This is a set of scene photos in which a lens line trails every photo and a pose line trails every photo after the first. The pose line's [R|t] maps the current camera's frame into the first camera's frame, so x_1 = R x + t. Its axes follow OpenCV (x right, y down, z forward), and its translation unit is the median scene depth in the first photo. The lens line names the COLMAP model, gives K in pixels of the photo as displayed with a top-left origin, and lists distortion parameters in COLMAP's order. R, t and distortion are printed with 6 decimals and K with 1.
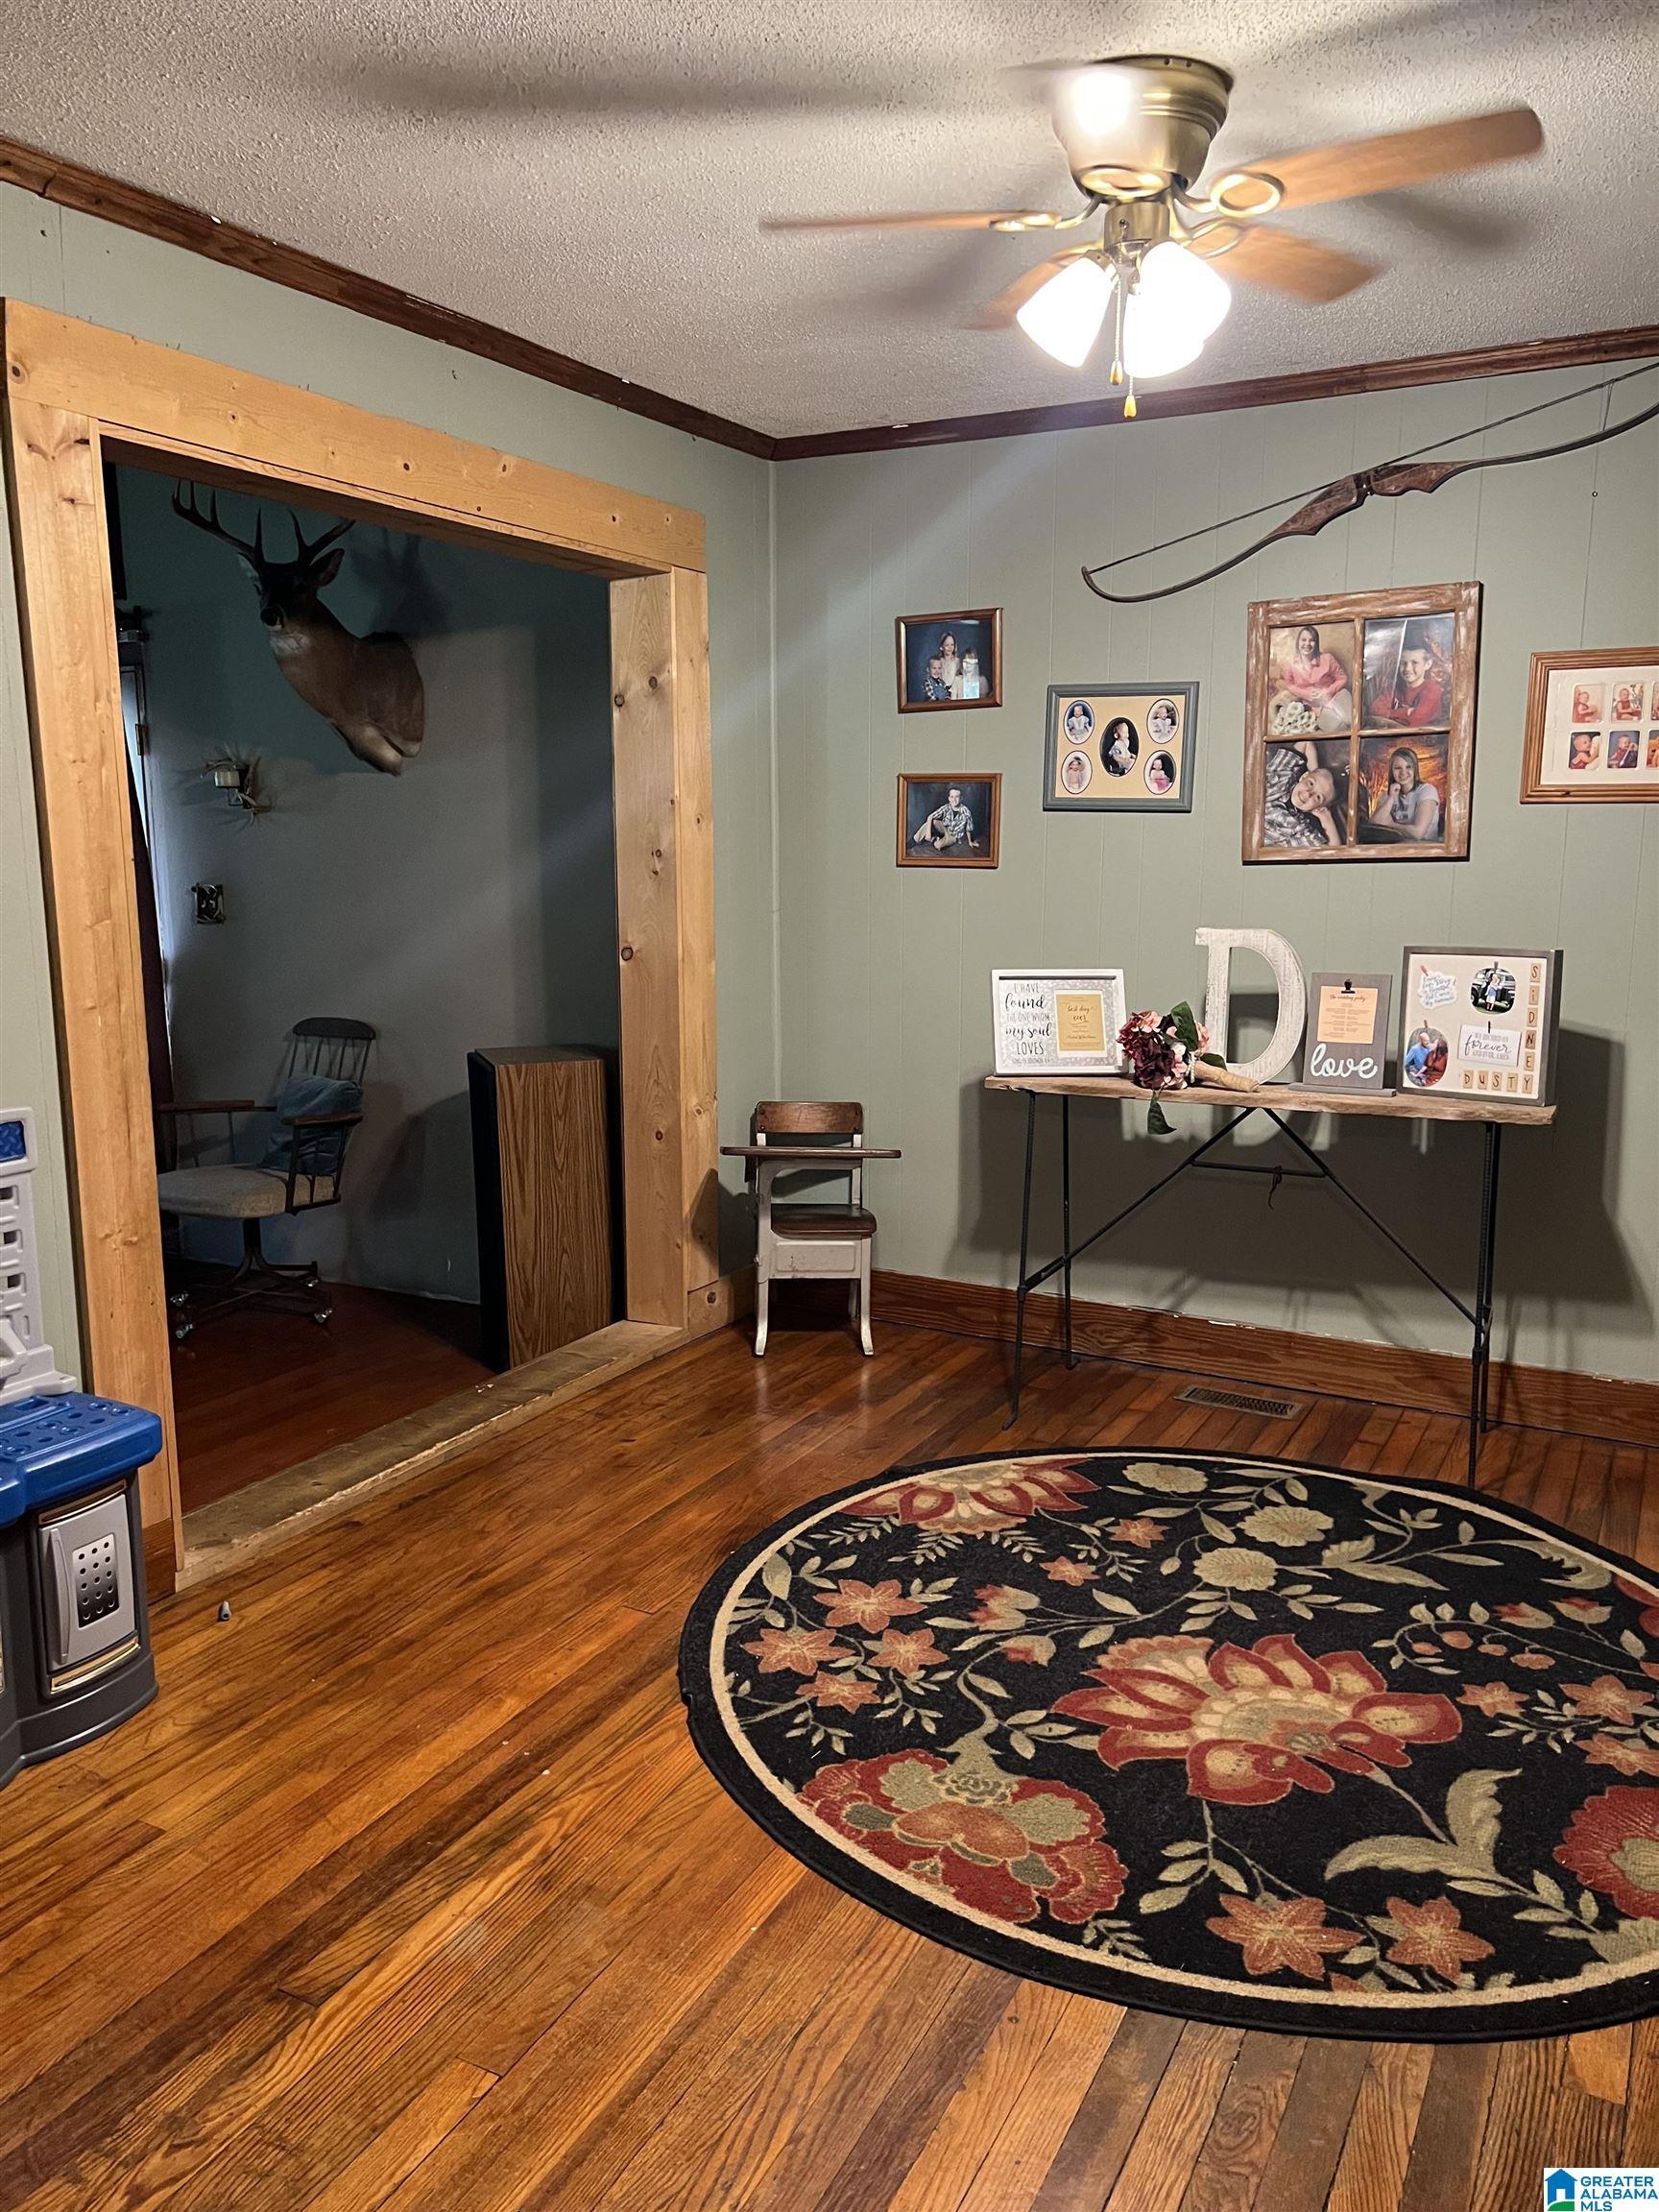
lens RADIAL K [[1657.6, 0, 829.1], [0, 1657.6, 1109.1], [0, 0, 1]] dist [0.026577, -0.030019]
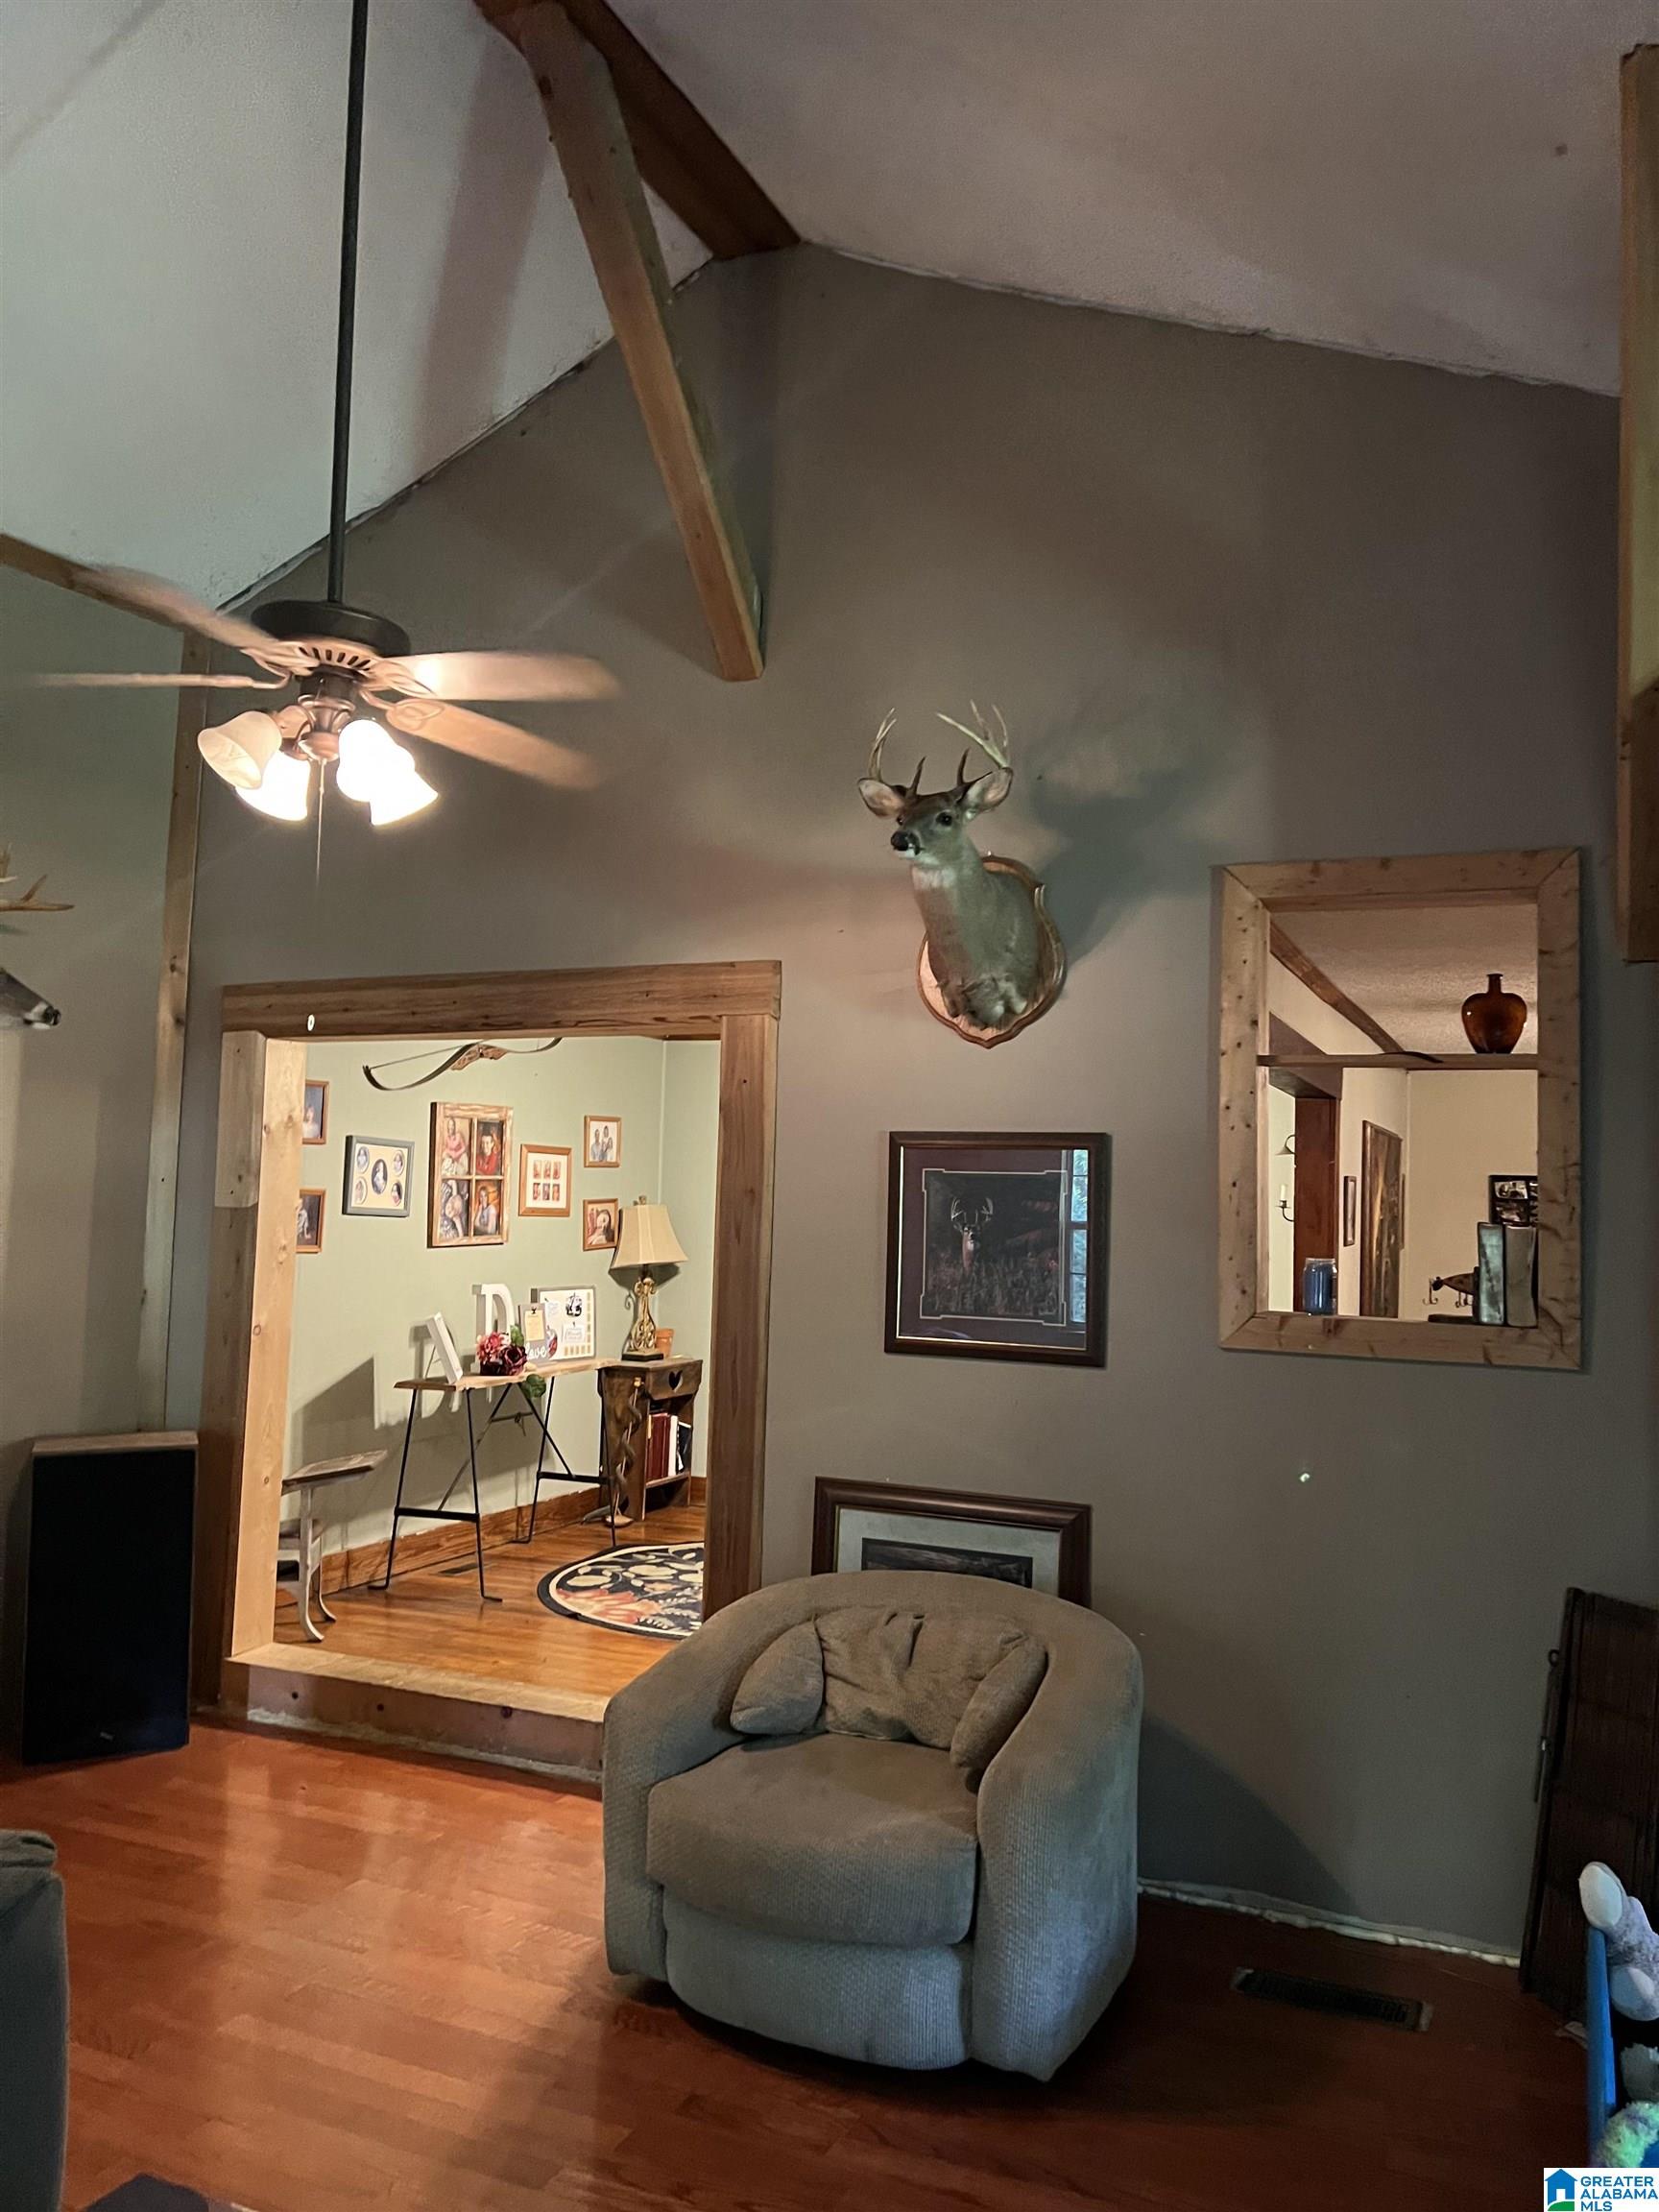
lens RADIAL K [[1657.6, 0, 822.0], [0, 1657.6, 1103.8], [0, 0, 1]] dist [0.026577, -0.030019]
pose [[-0.068445, 0.068592, 0.995294, -1.462664], [0.149726, 0.987041, -0.057727, -0.133454], [-0.986356, 0.145071, -0.077828, 0.704964]]
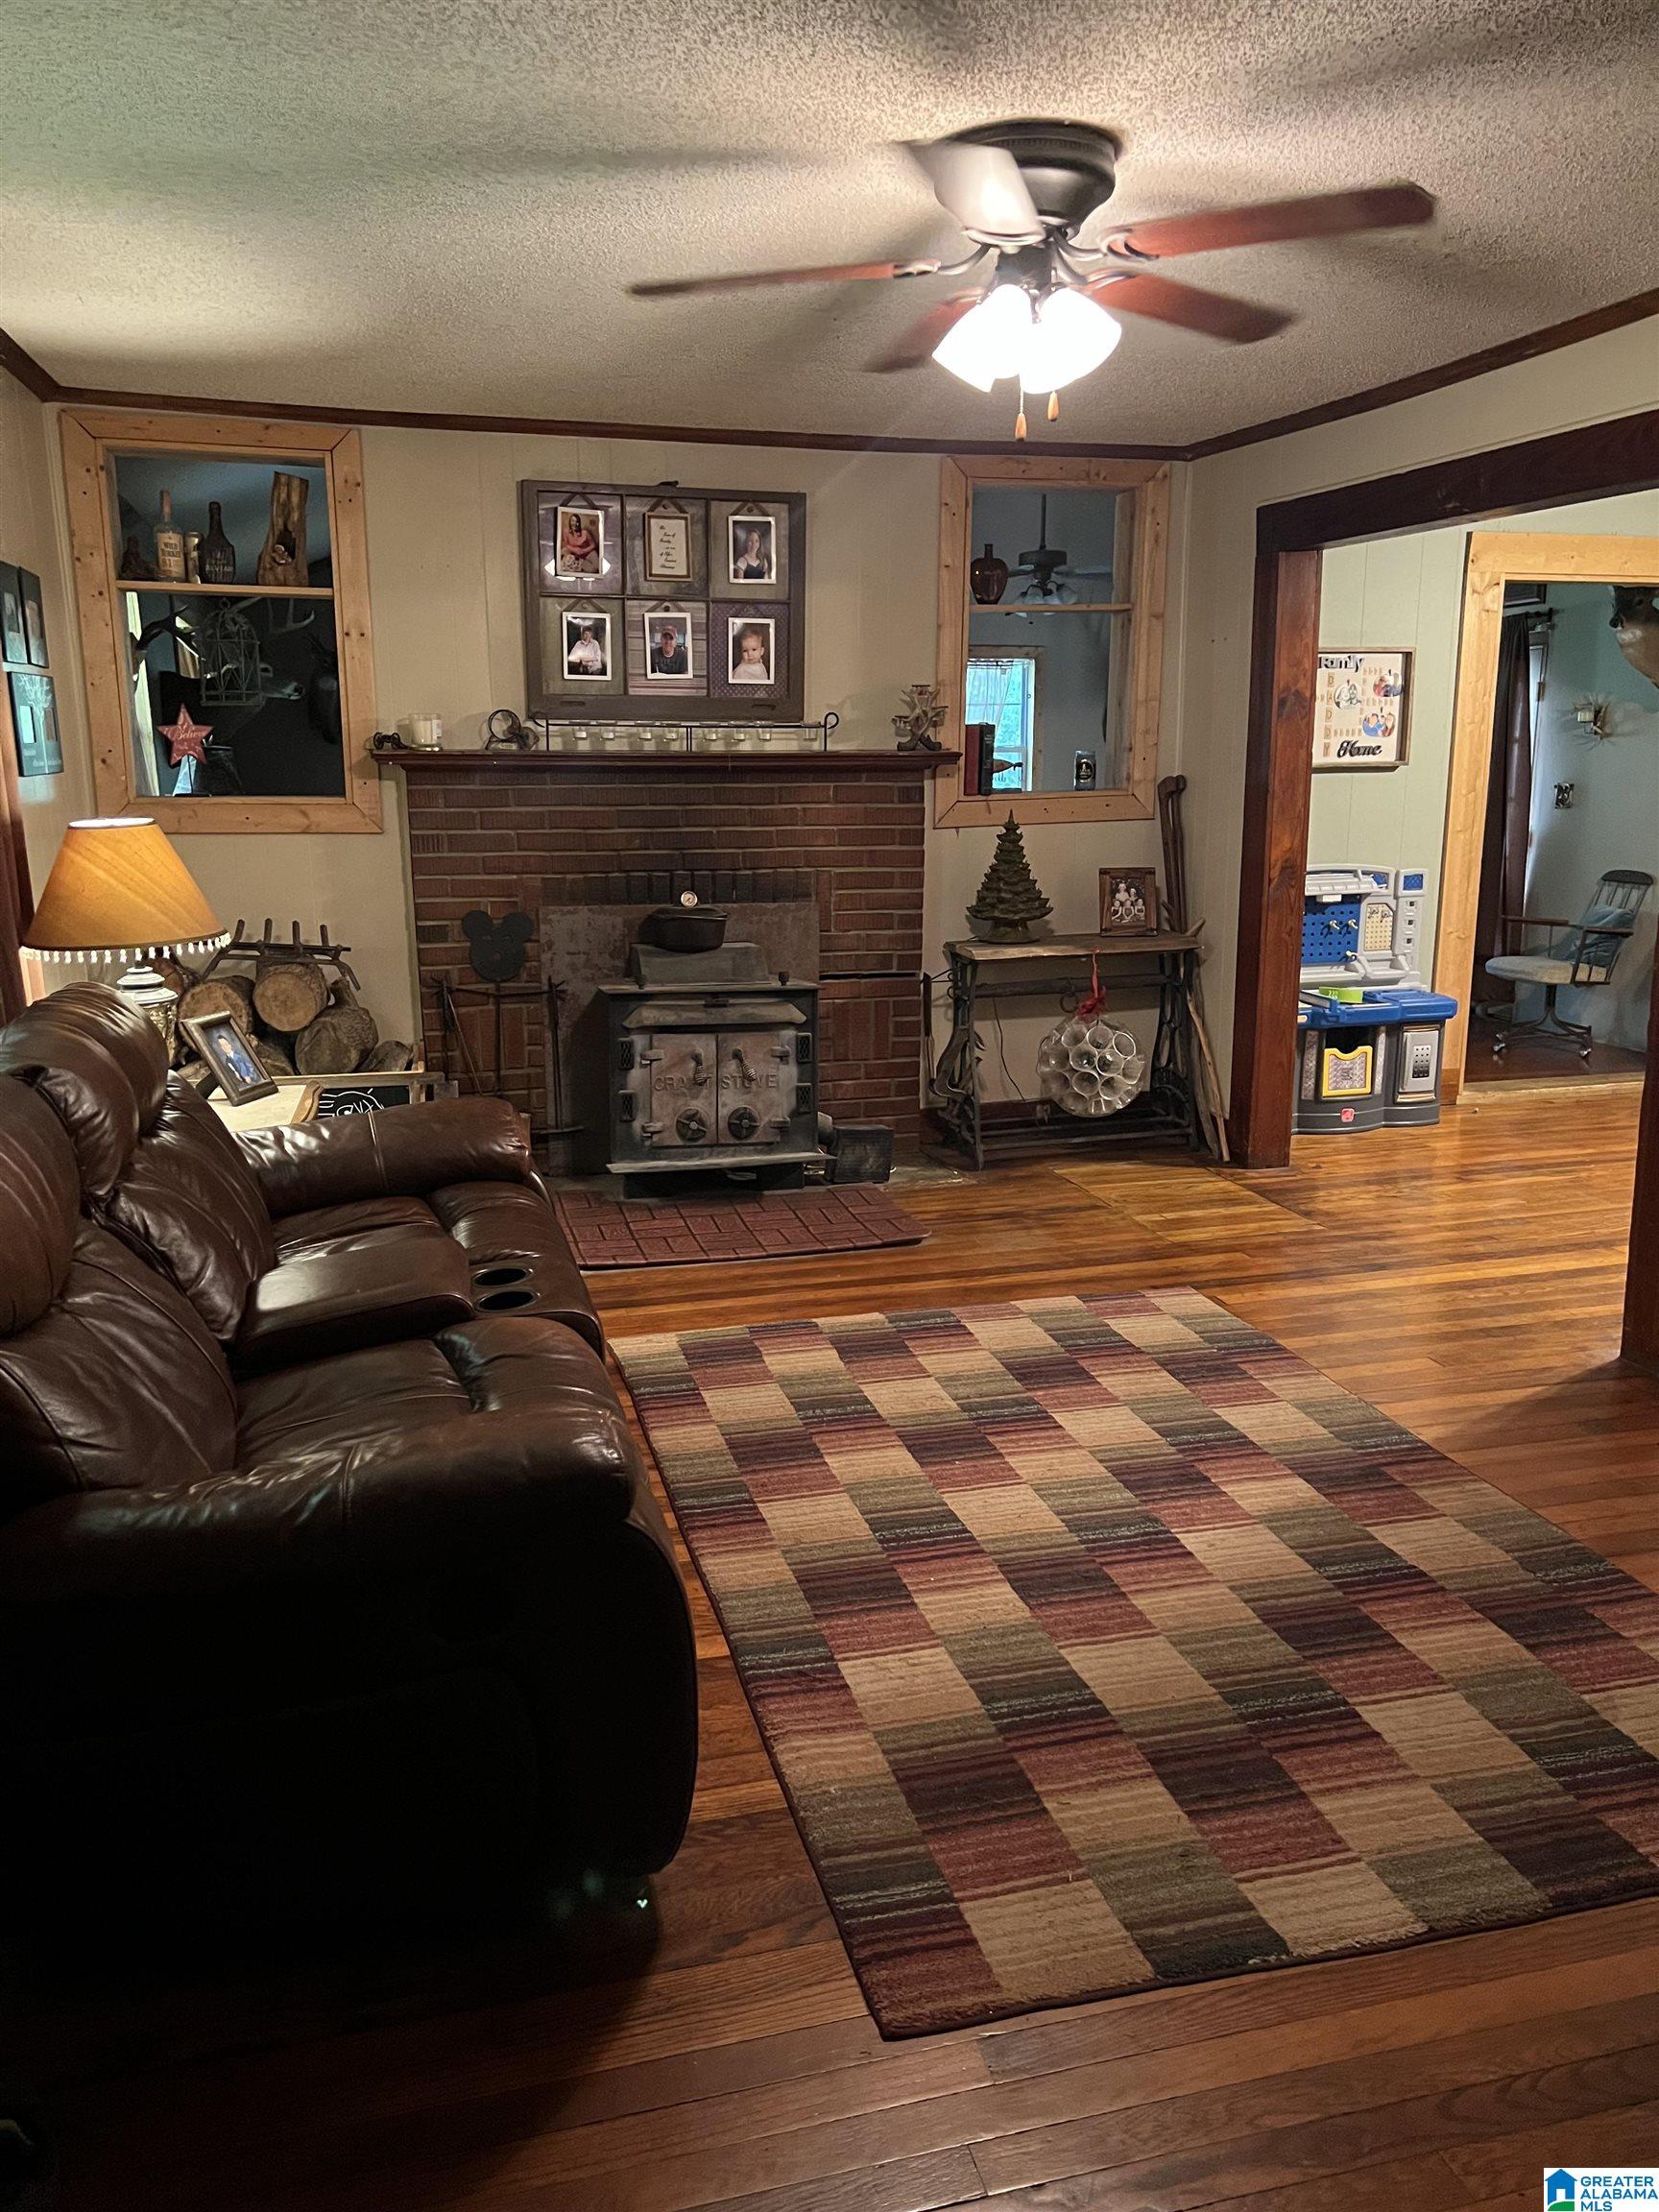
lens RADIAL K [[1657.6, 0, 829.6], [0, 1657.6, 1108.0], [0, 0, 1]] dist [0.026577, -0.030019]
pose [[0.685127, 0.160223, -0.710584, 0.421631], [-0.123101, 0.986946, 0.103846, 0.119620], [0.717946, 0.016326, 0.695907, -0.785032]]
